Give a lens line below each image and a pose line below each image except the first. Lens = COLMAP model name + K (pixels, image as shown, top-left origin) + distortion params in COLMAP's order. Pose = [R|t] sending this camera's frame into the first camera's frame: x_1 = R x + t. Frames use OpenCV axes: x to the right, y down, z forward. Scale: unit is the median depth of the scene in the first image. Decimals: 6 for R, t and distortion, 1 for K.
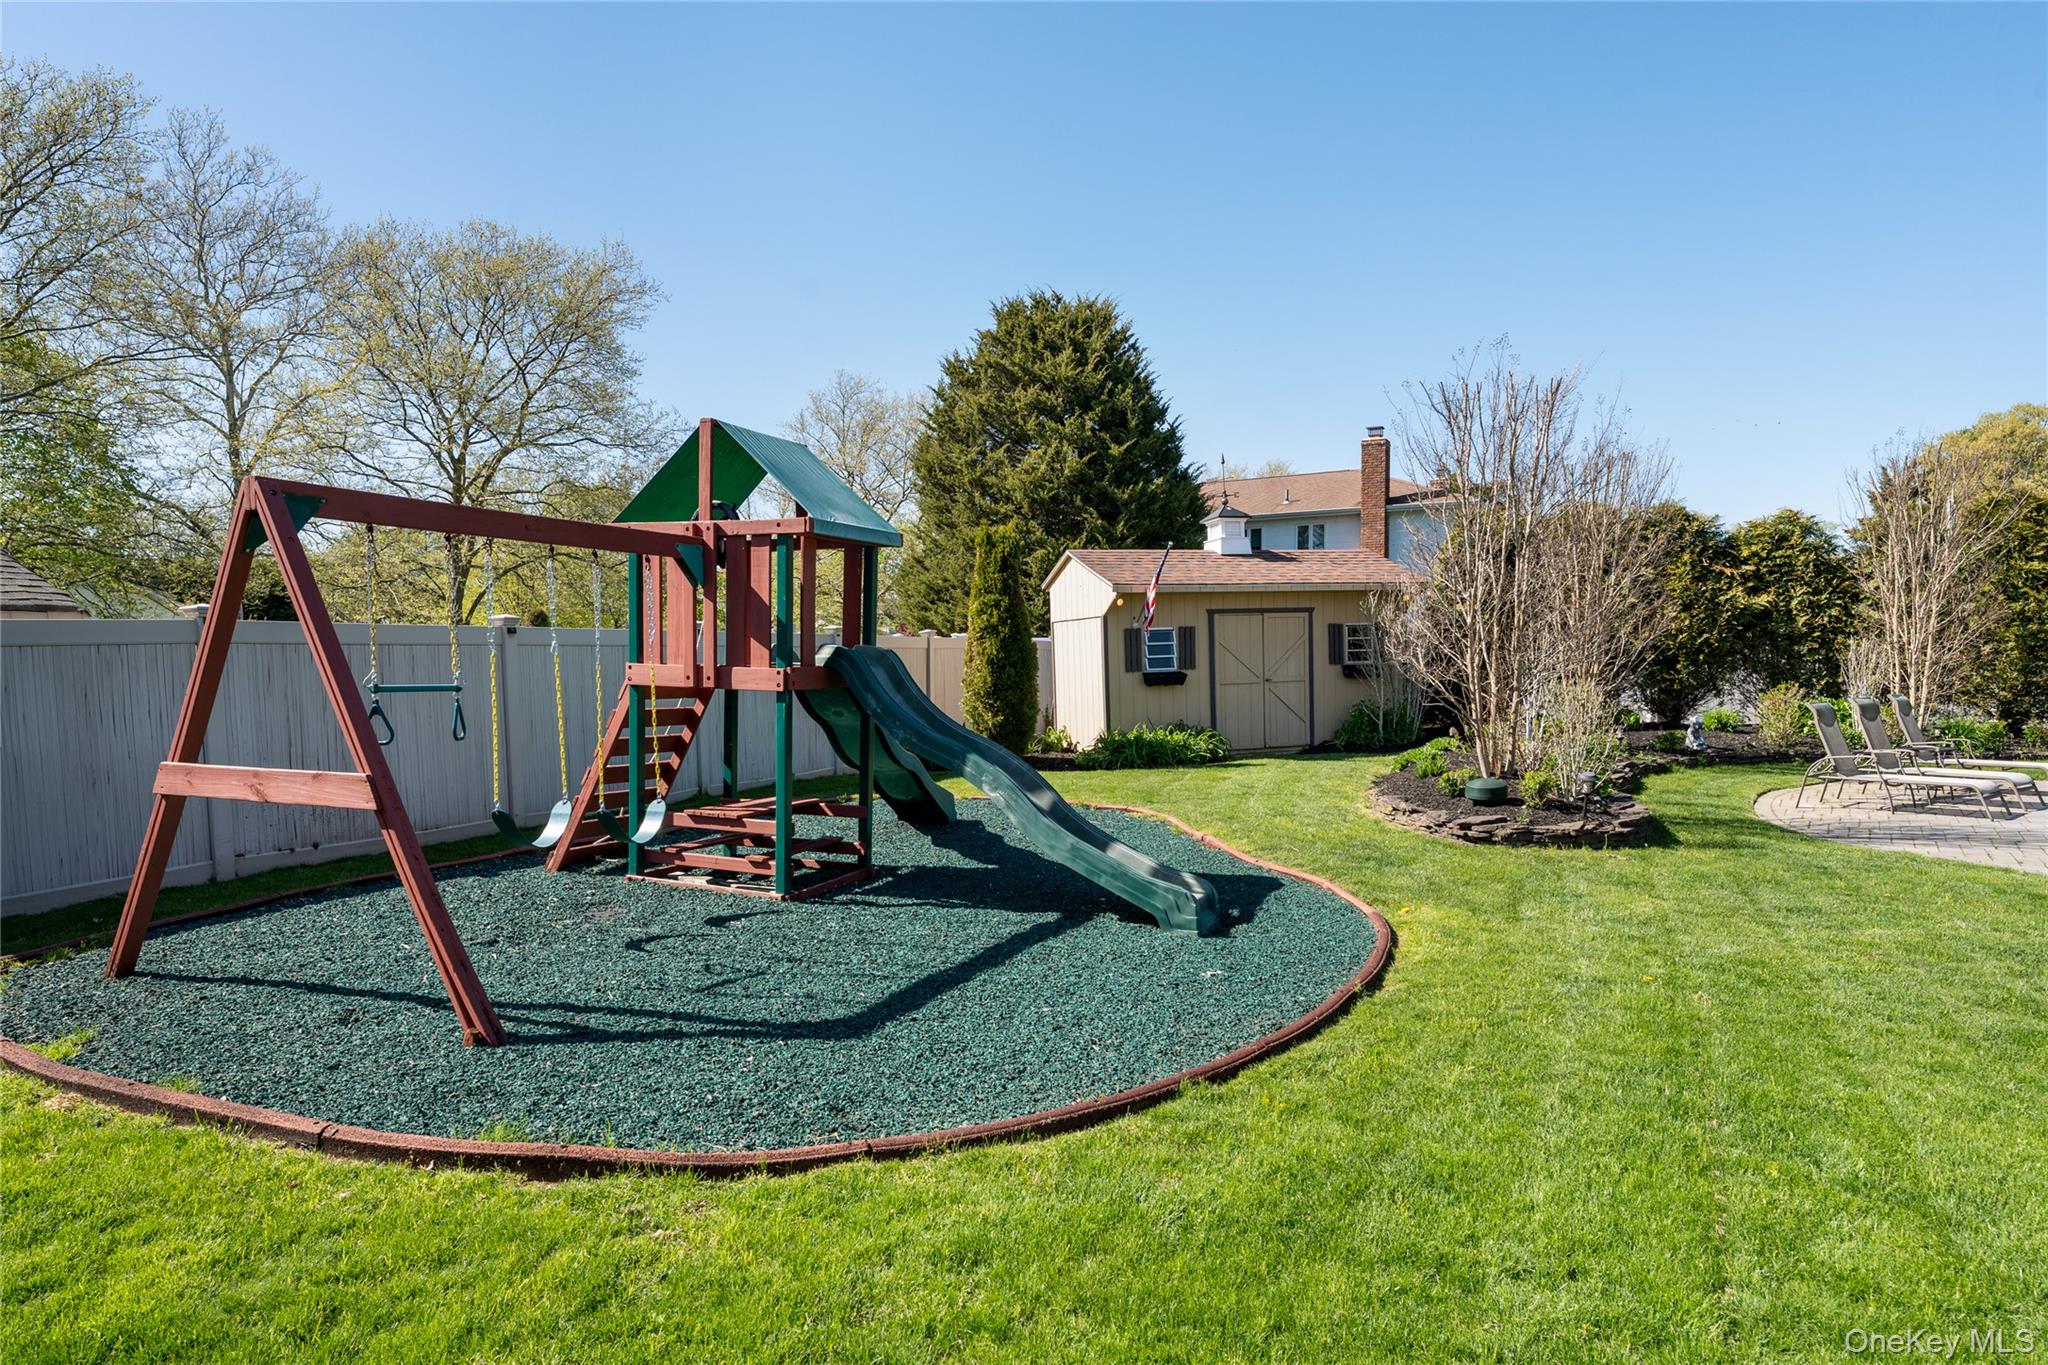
lens RADIAL K [[1197.9, 0, 1011.3], [0, 1197.9, 735.8], [0, 0, 1]] dist [0.004904, -0.003006]
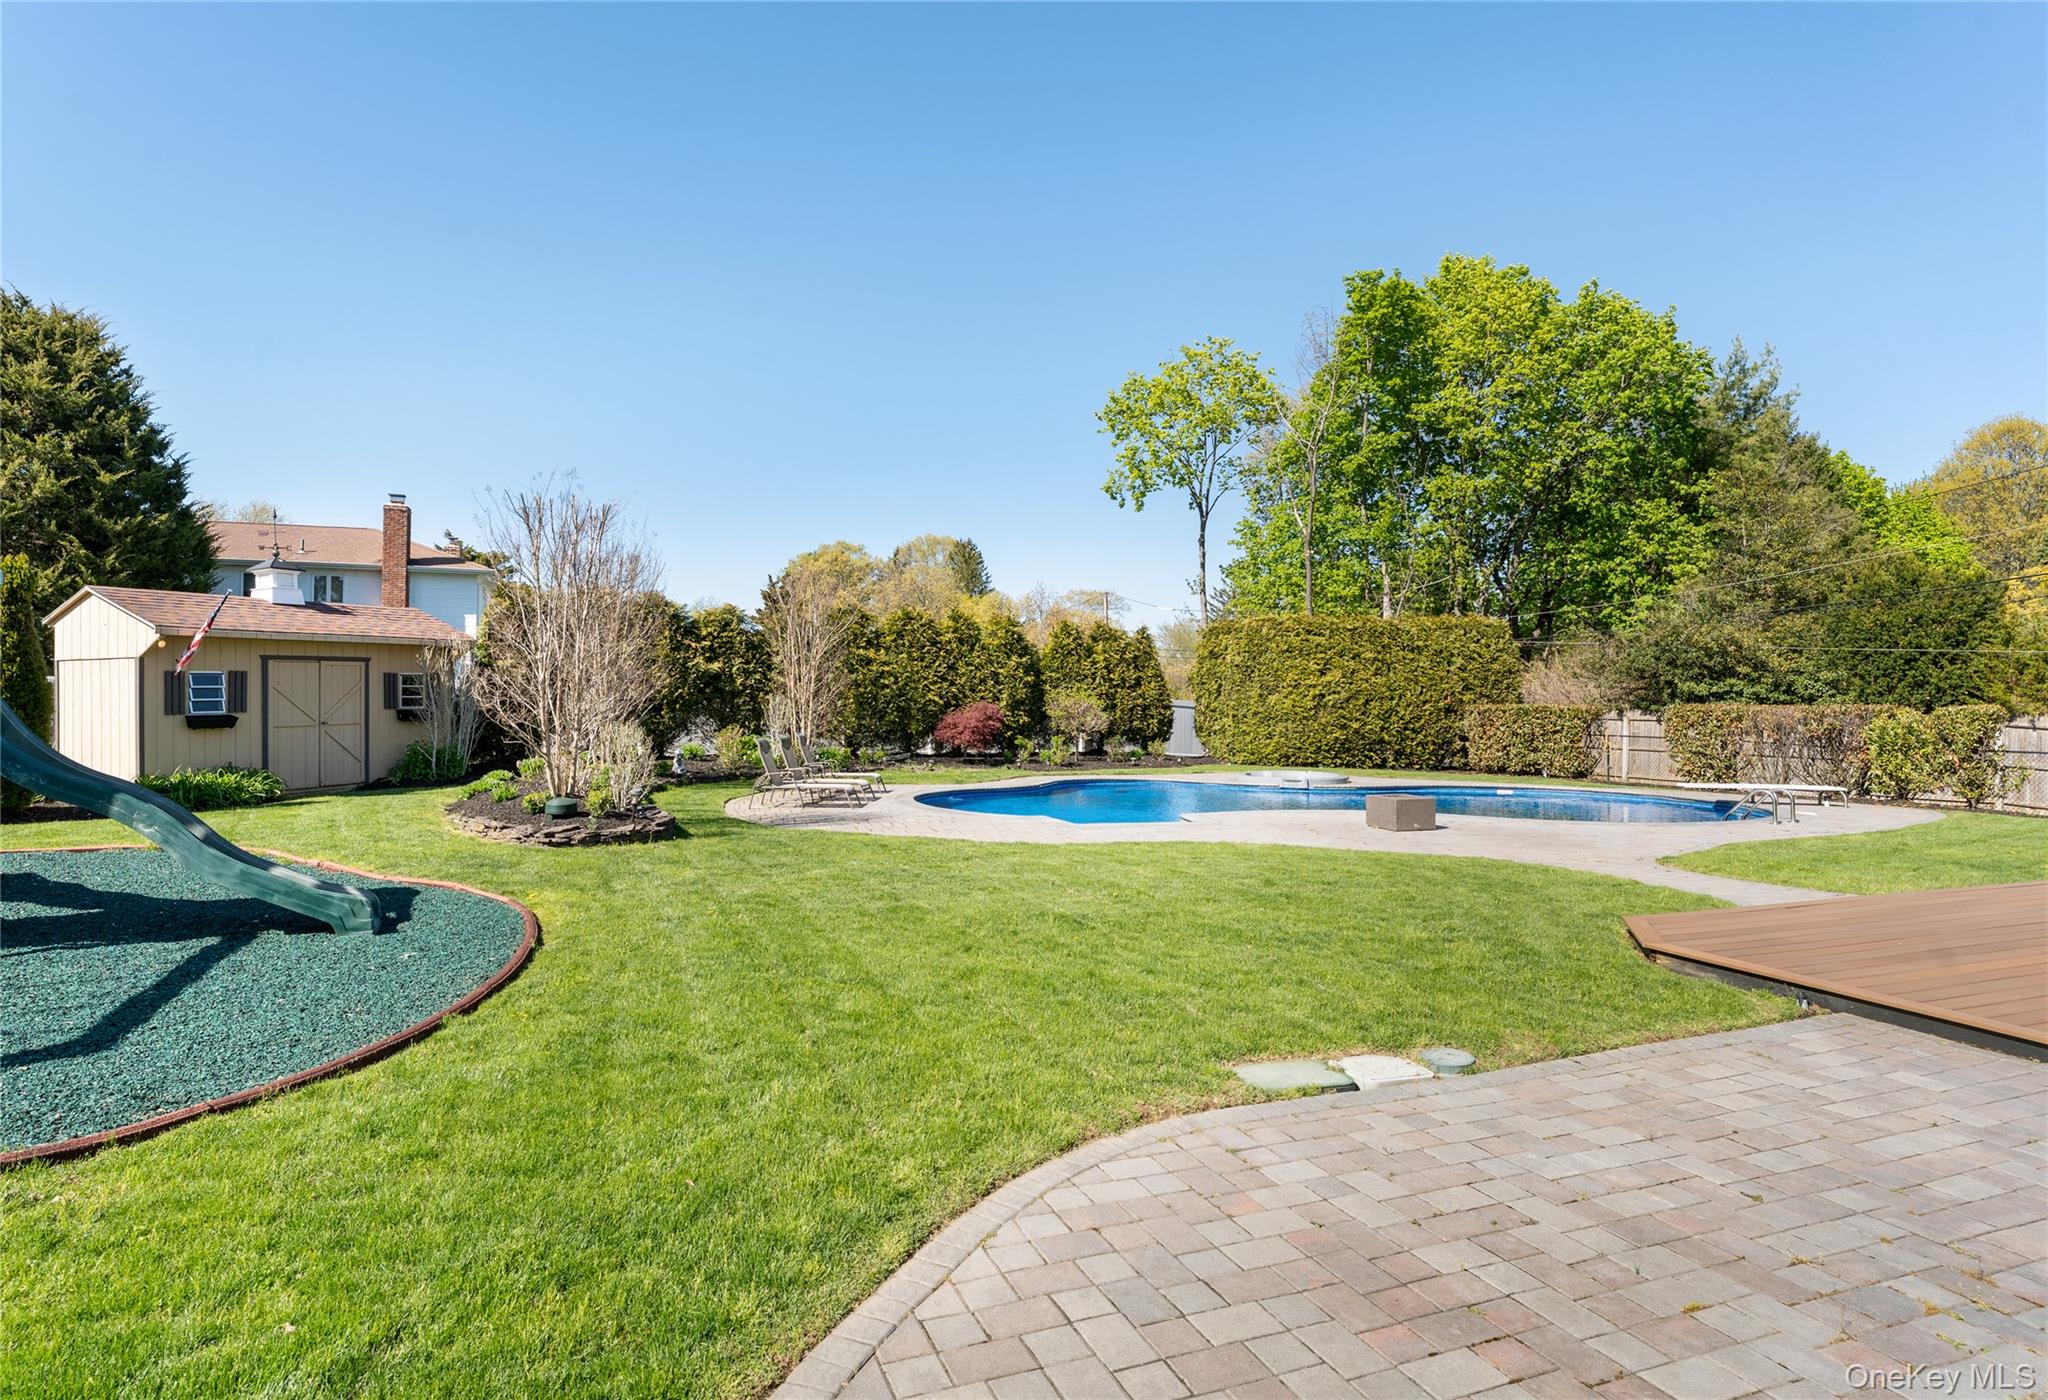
lens RADIAL K [[1042.7, 0, 964.5], [0, 1042.7, 691.9], [0, 0, 1]] dist [-0.003061, -0.000534]
pose [[0.687191, 0.021044, 0.726172, -0.129583], [0.034551, 0.997502, -0.061604, 0.005419], [-0.725655, 0.067424, 0.684748, -0.107568]]
